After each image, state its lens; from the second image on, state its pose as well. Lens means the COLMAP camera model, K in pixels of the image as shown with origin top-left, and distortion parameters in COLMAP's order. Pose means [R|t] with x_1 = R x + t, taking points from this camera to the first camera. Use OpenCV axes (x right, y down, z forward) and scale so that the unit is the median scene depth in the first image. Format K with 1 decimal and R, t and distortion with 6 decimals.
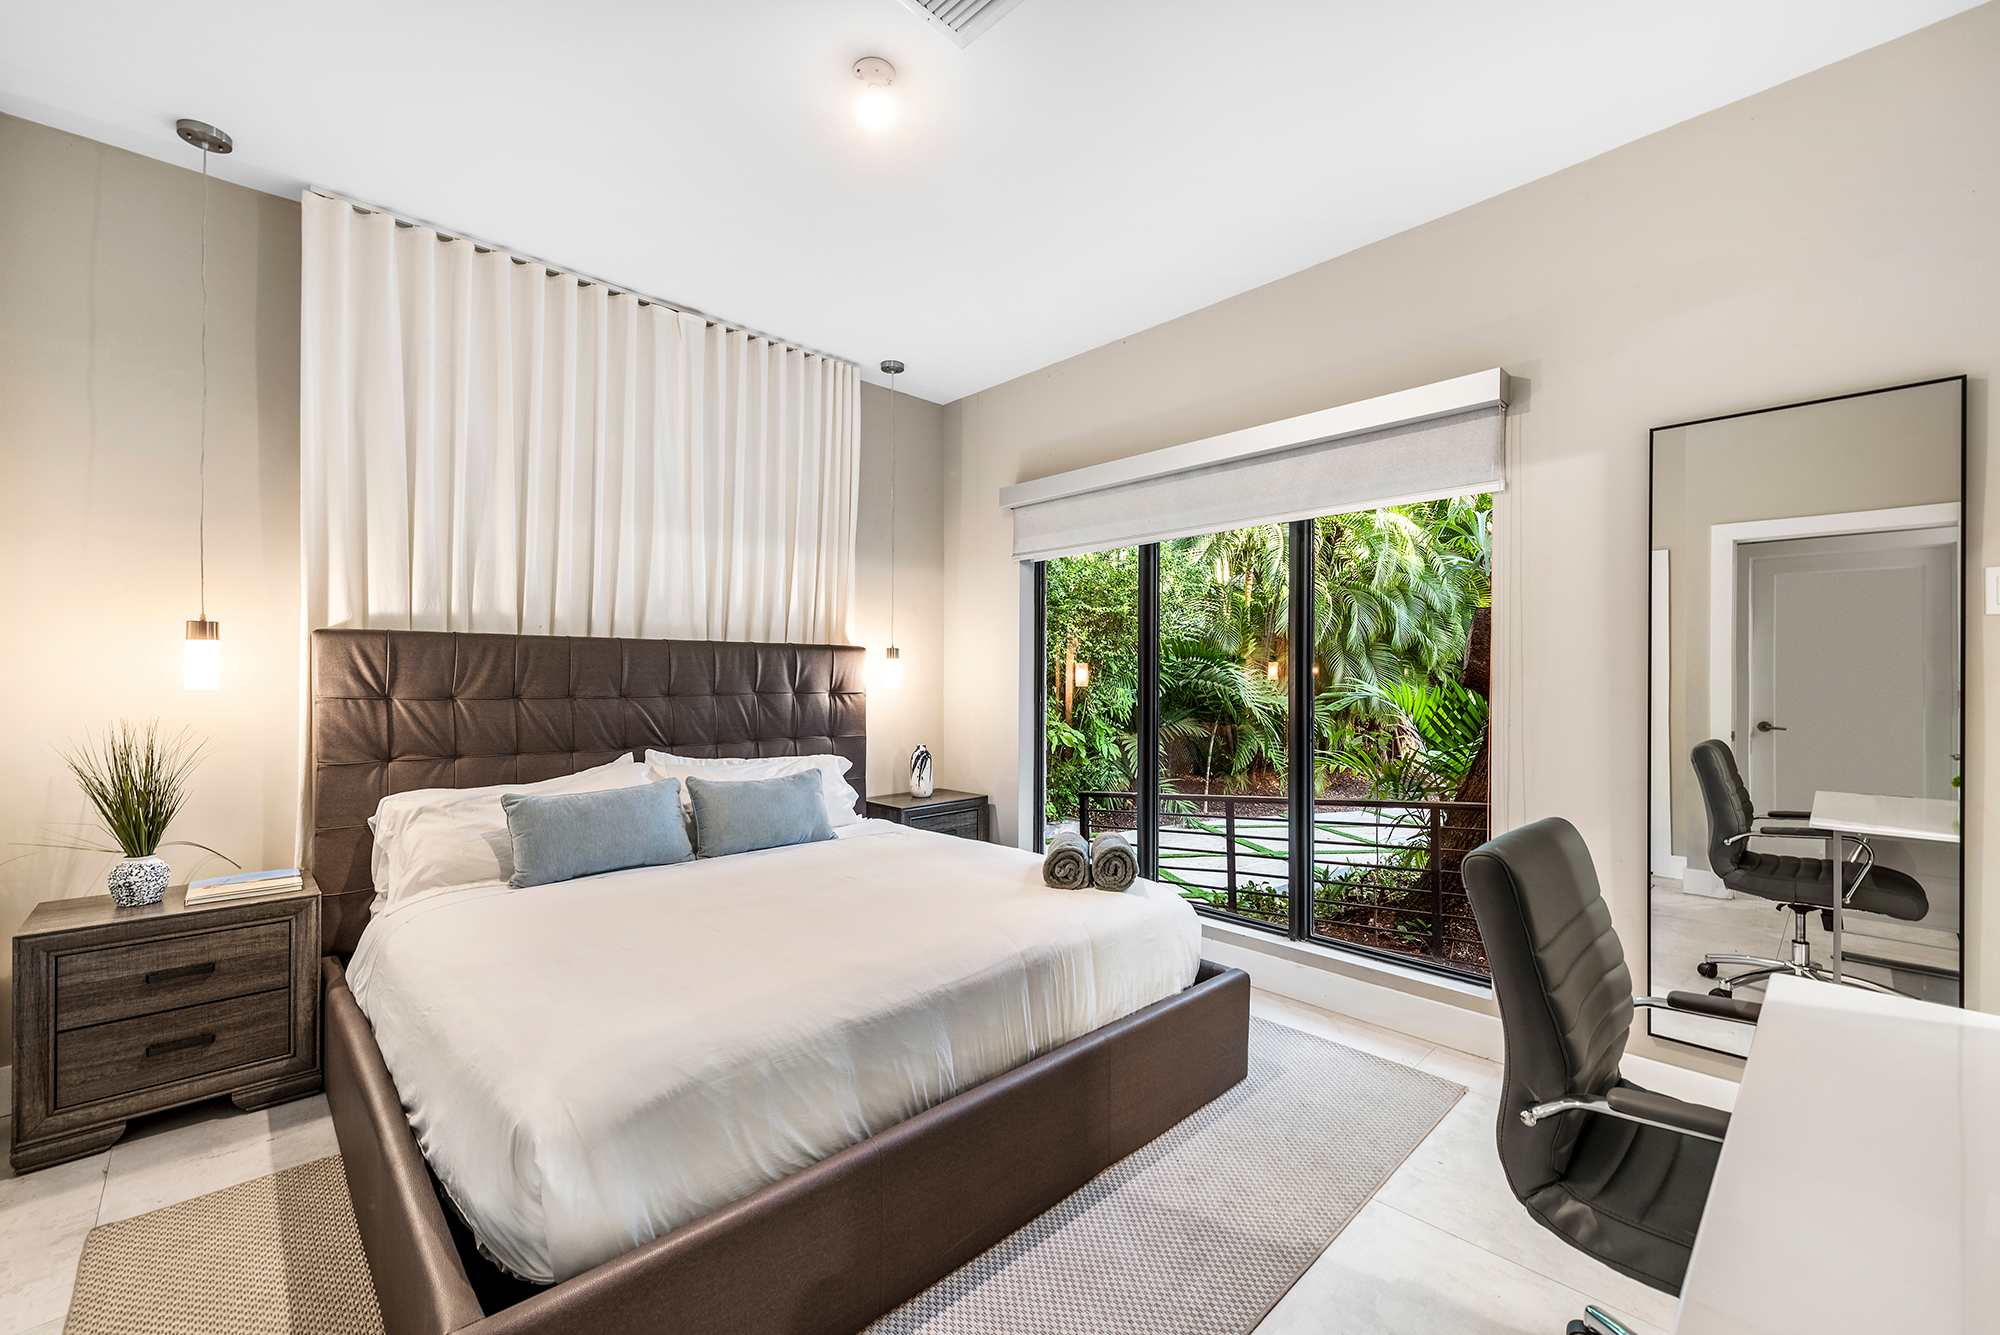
lens RADIAL K [[834.4, 0, 998.8], [0, 834.4, 680.0], [0, 0, 1]] dist [0.015637, -0.003956]
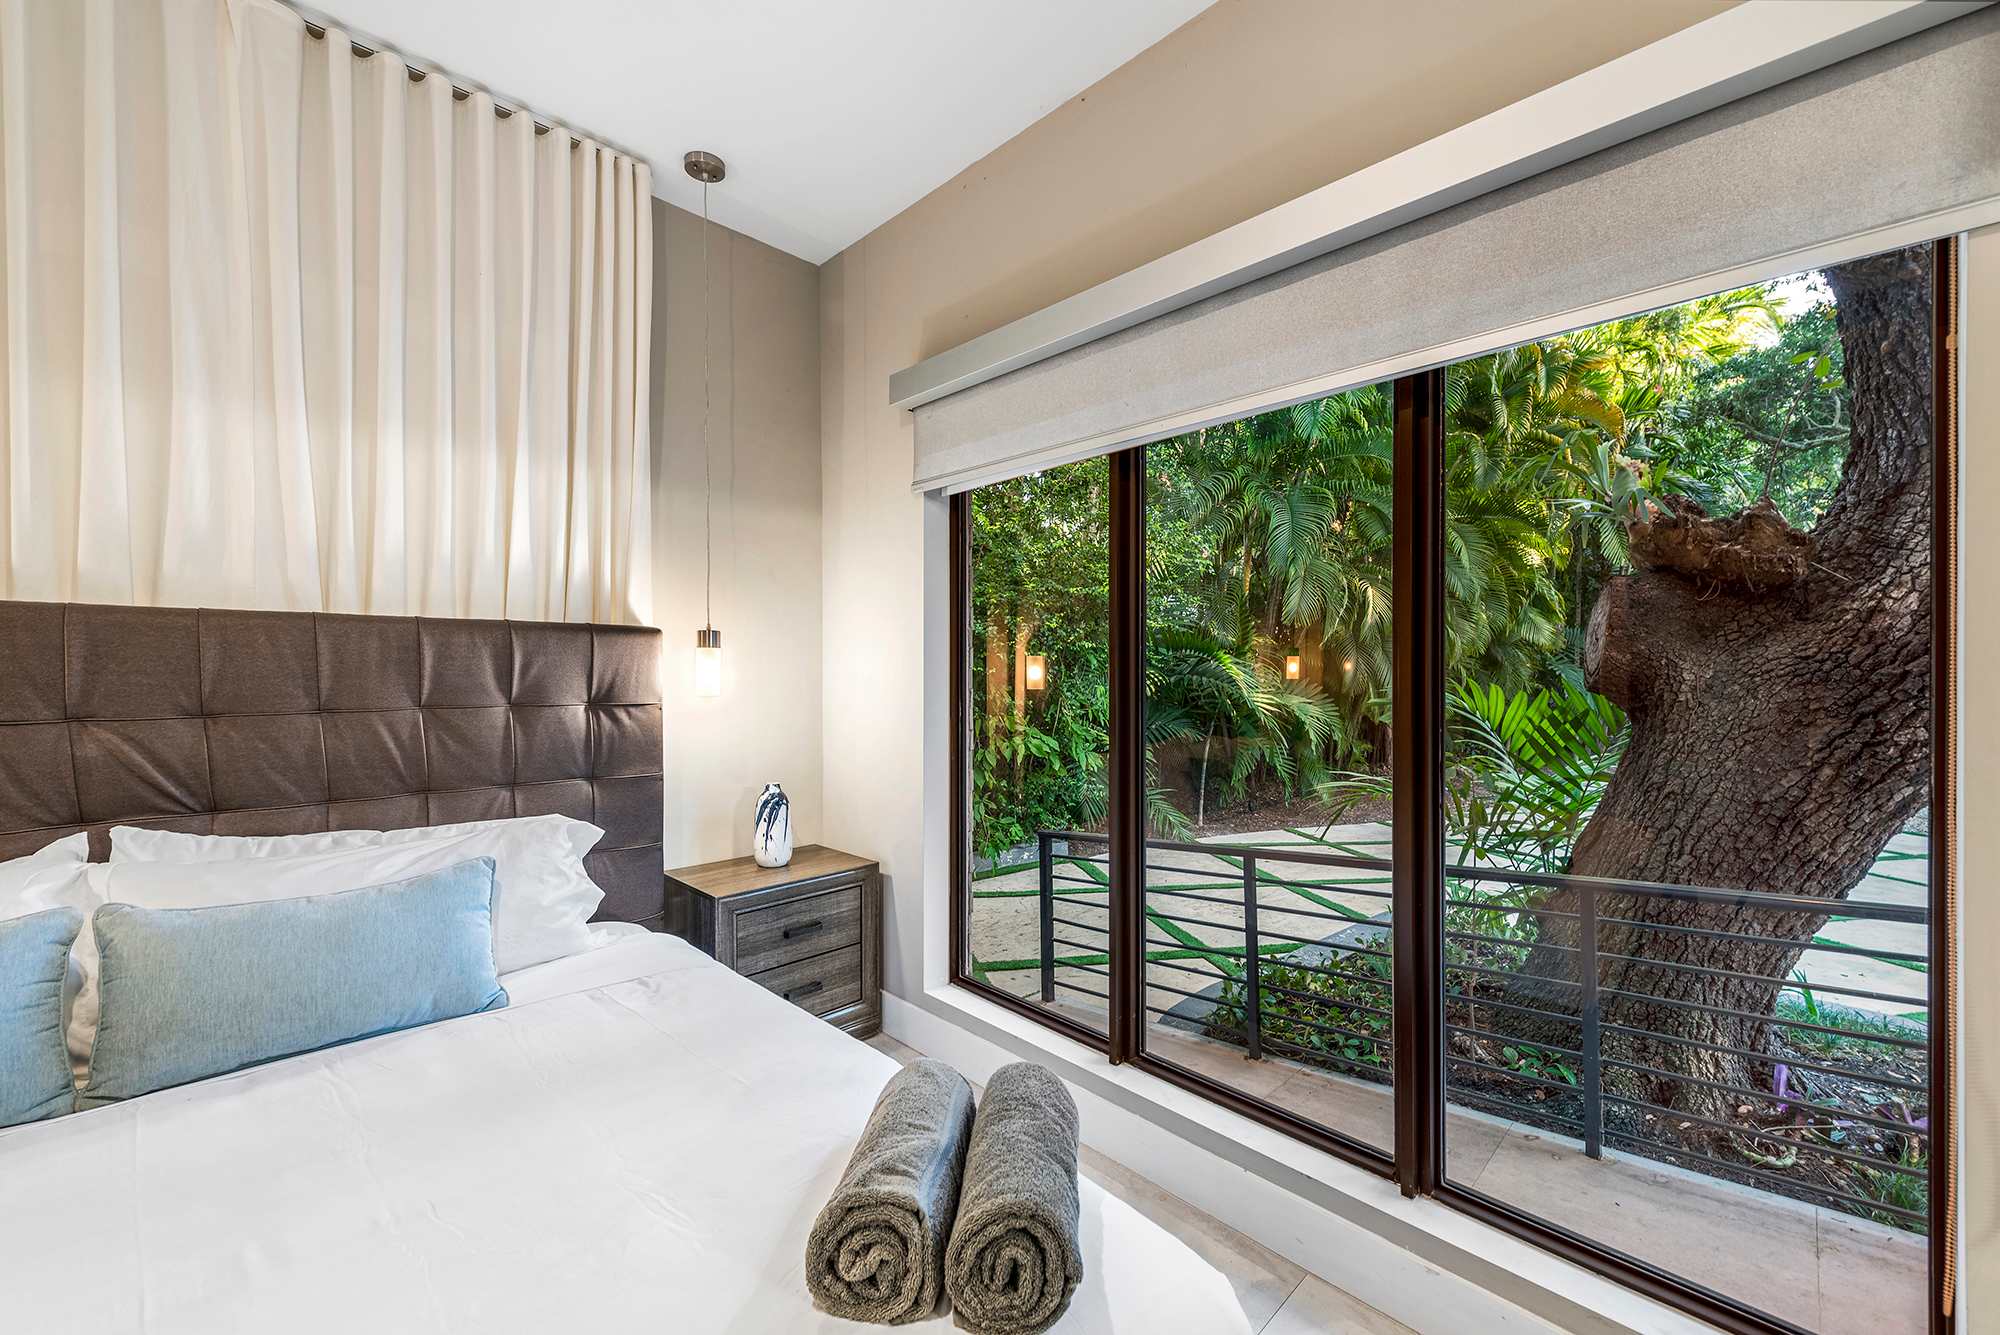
lens RADIAL K [[796.4, 0, 995.9], [0, 796.4, 654.3], [0, 0, 1]] dist [0.011940, -0.001401]
pose [[0.999998, 0.001011, 0.001753, 0.078007], [-0.000970, 0.999730, -0.023210, -0.006799], [-0.001776, 0.023209, 0.999729, 0.398561]]
